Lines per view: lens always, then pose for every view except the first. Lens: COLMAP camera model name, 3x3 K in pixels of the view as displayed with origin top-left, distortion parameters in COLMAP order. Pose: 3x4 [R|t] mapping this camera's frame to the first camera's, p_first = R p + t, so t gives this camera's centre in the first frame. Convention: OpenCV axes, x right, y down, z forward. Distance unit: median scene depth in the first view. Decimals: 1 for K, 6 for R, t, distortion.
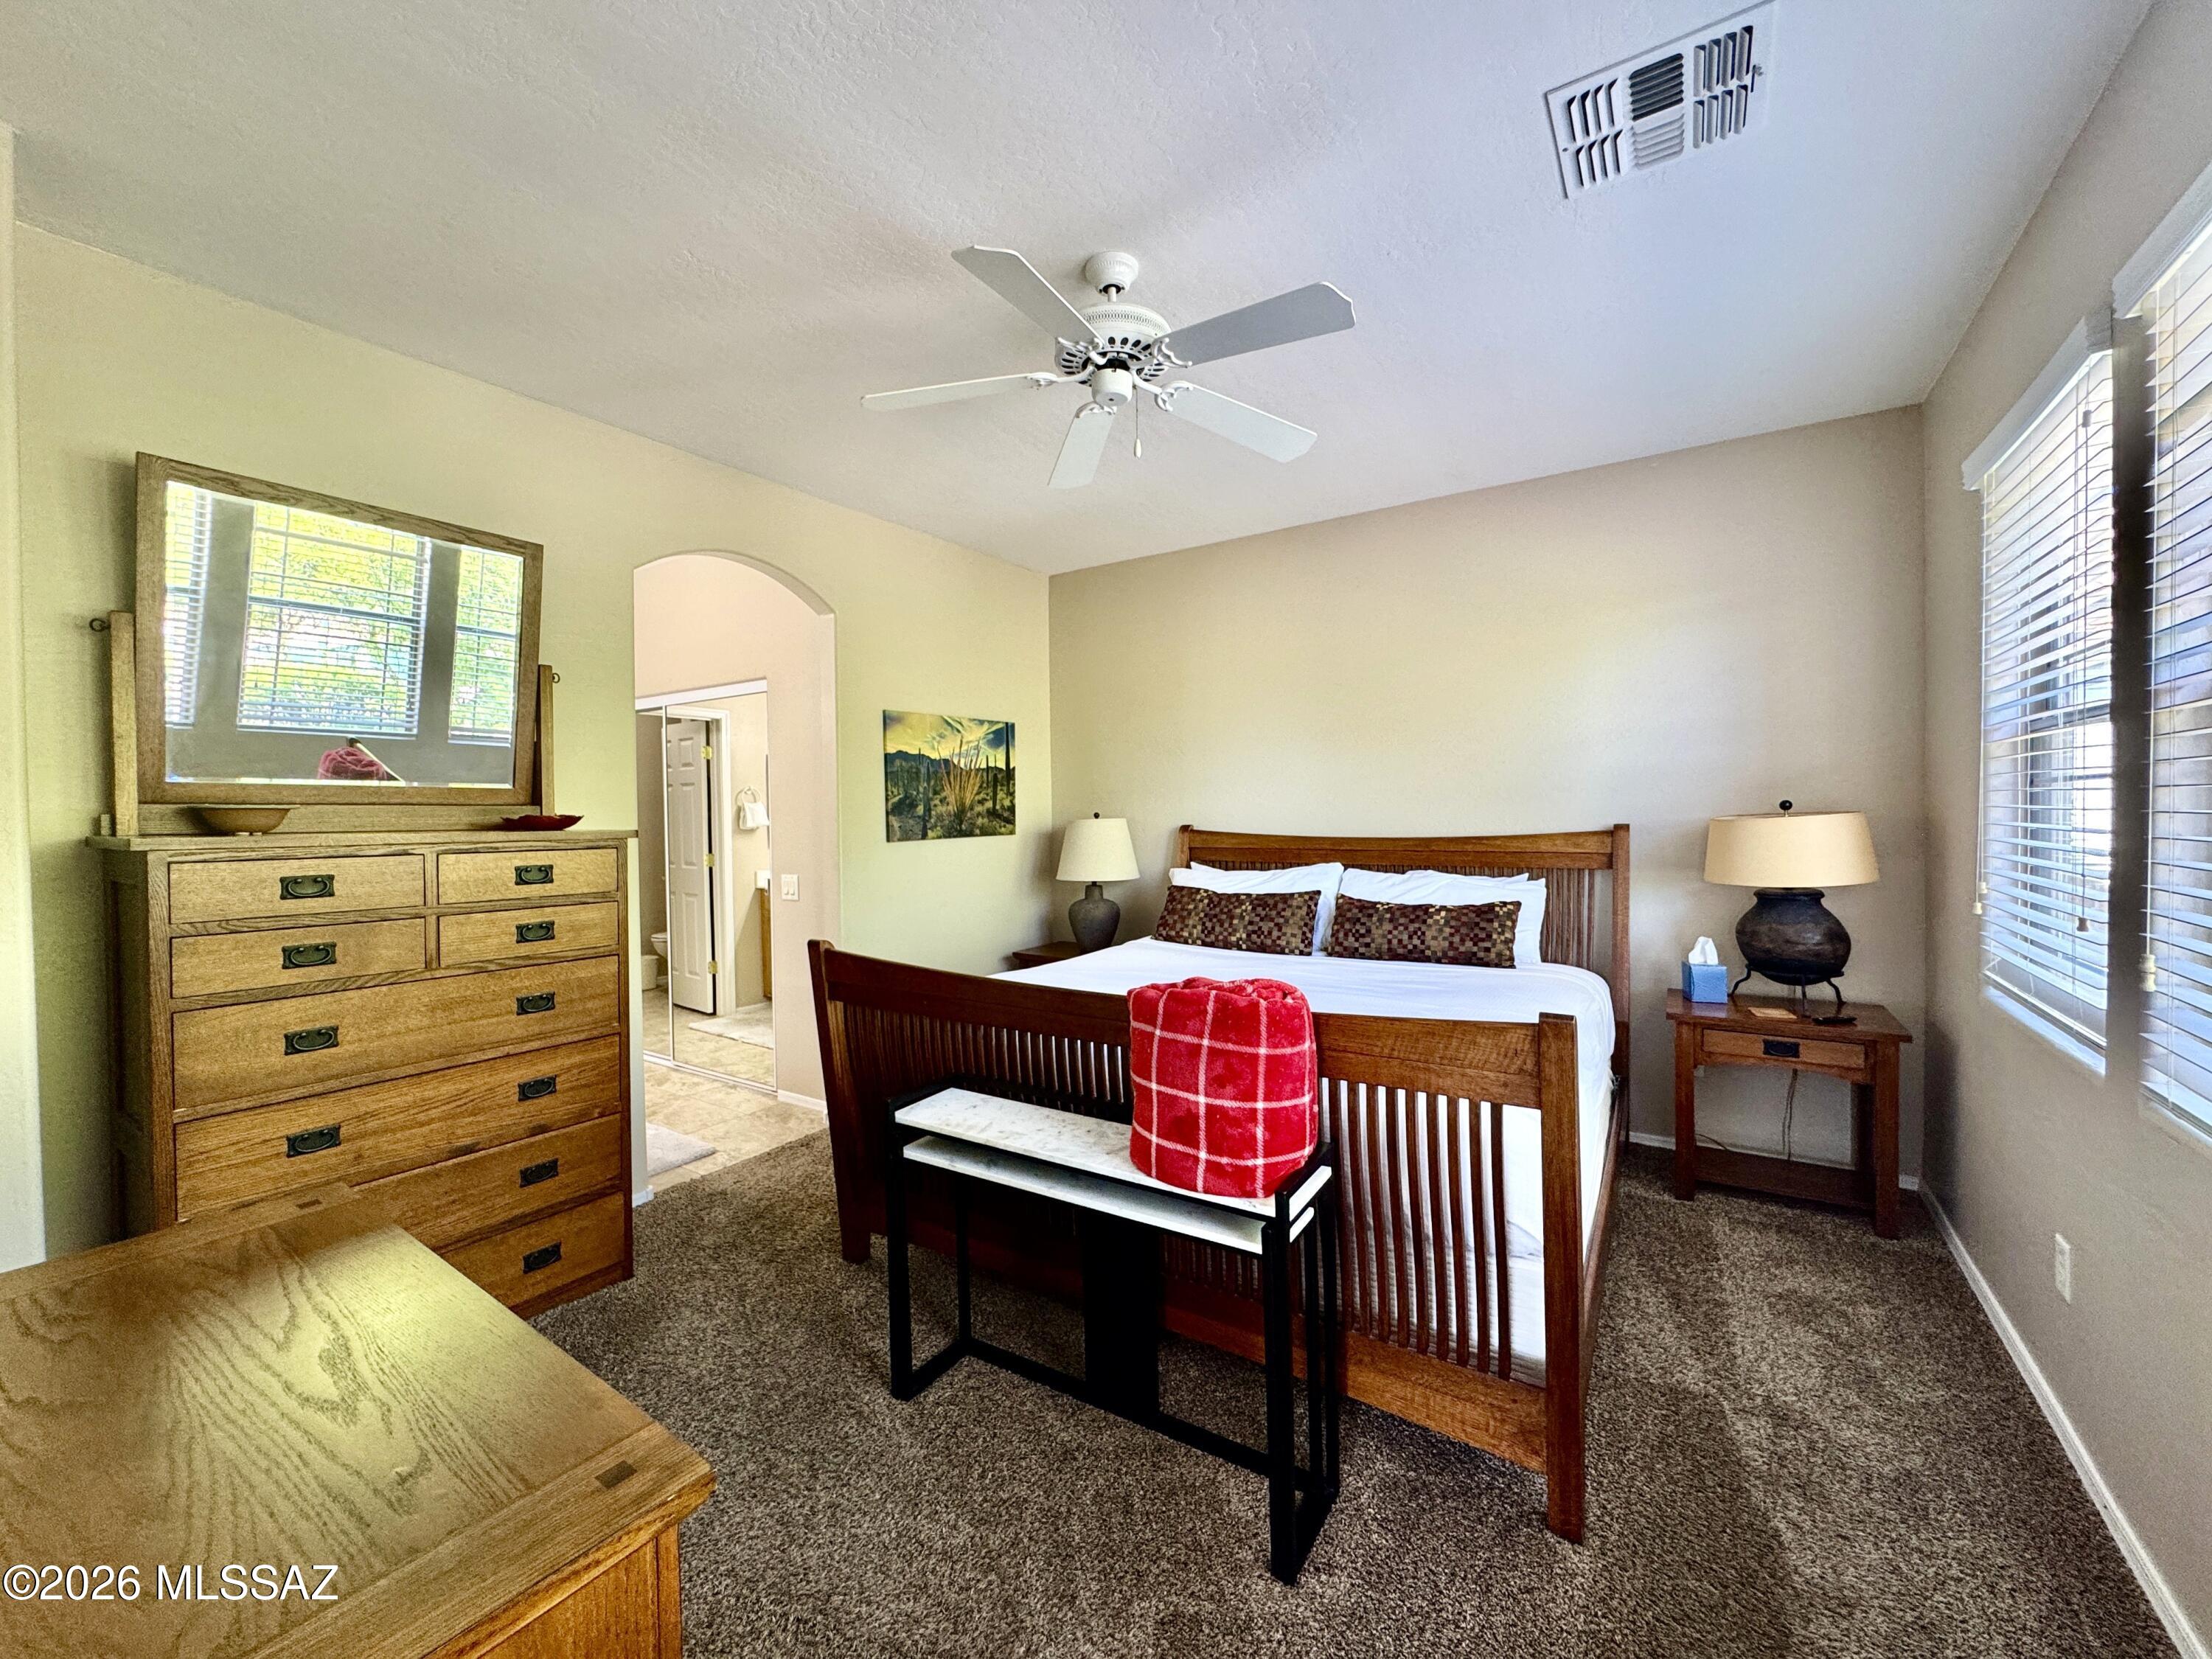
lens RADIAL K [[902.8, 0, 1127.3], [0, 902.8, 828.7], [0, 0, 1]] dist [-0.001749, -0.000242]
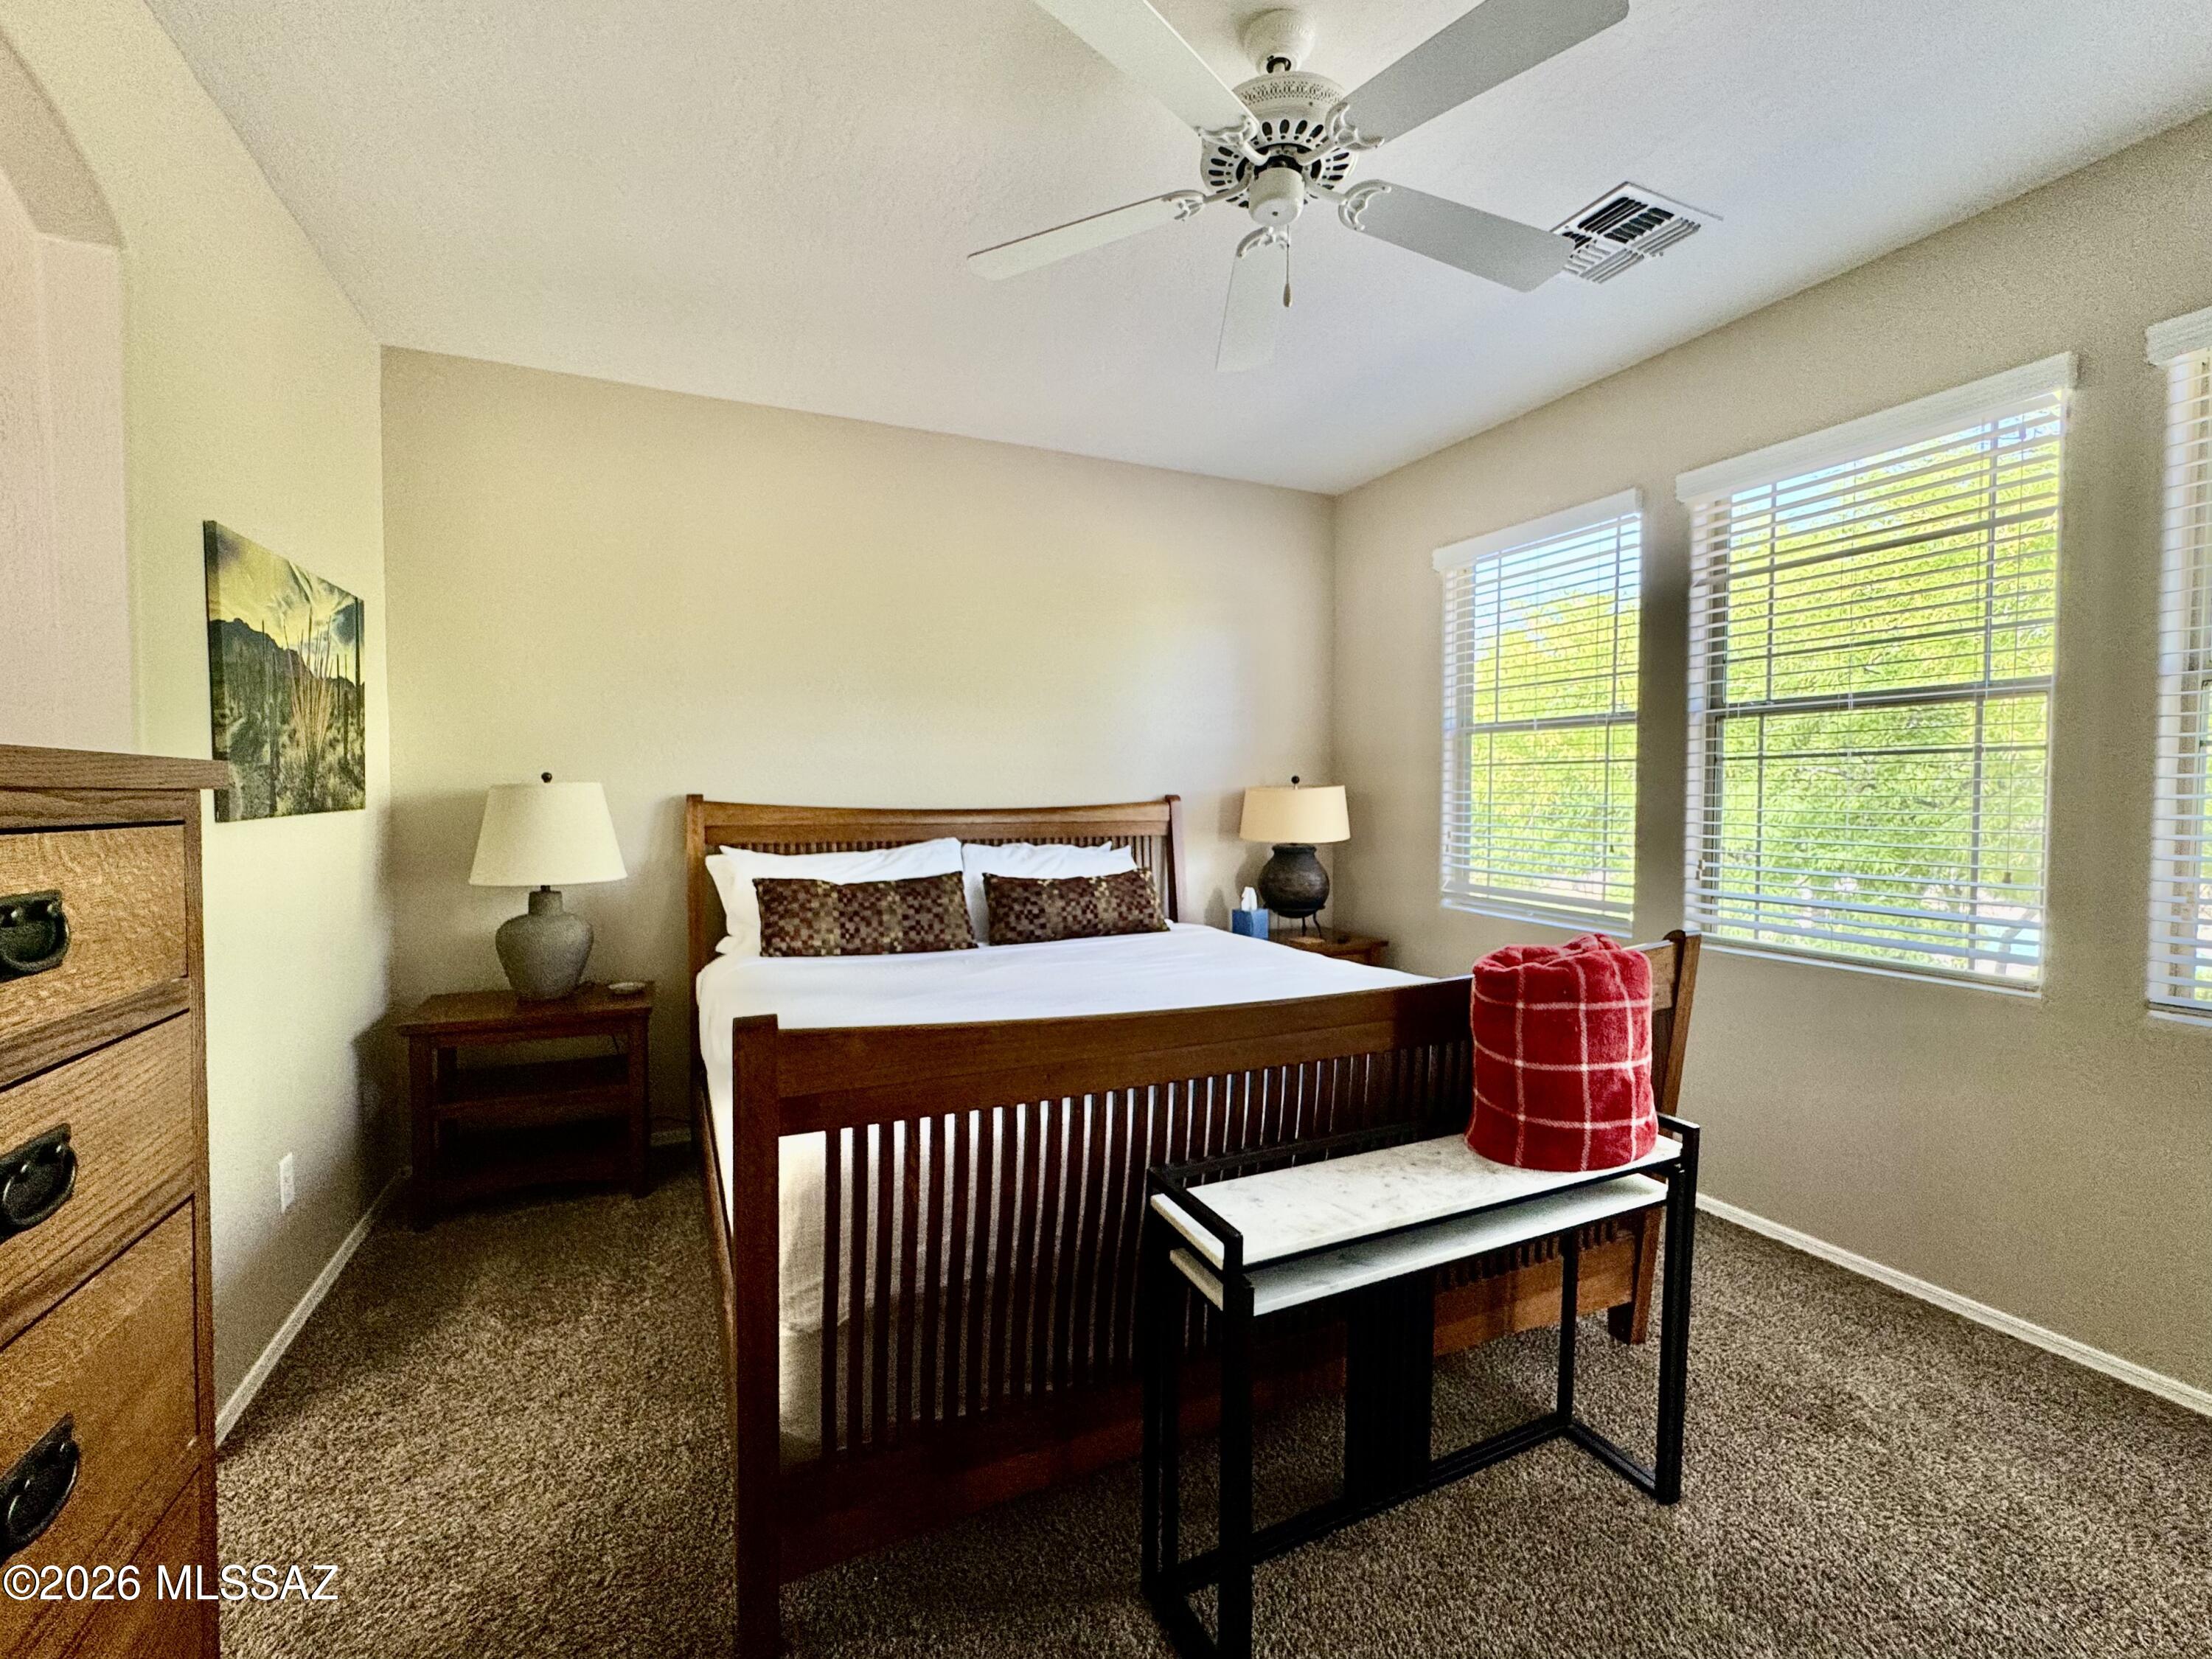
lens RADIAL K [[938.1, 0, 1121.4], [0, 938.1, 829.9], [0, 0, 1]] dist [-0.003640, 0.000838]
pose [[0.536231, -0.021556, 0.843796, -0.451559], [0.007628, 0.999757, 0.020692, 0.013628], [-0.844037, -0.004659, 0.536265, 0.409456]]
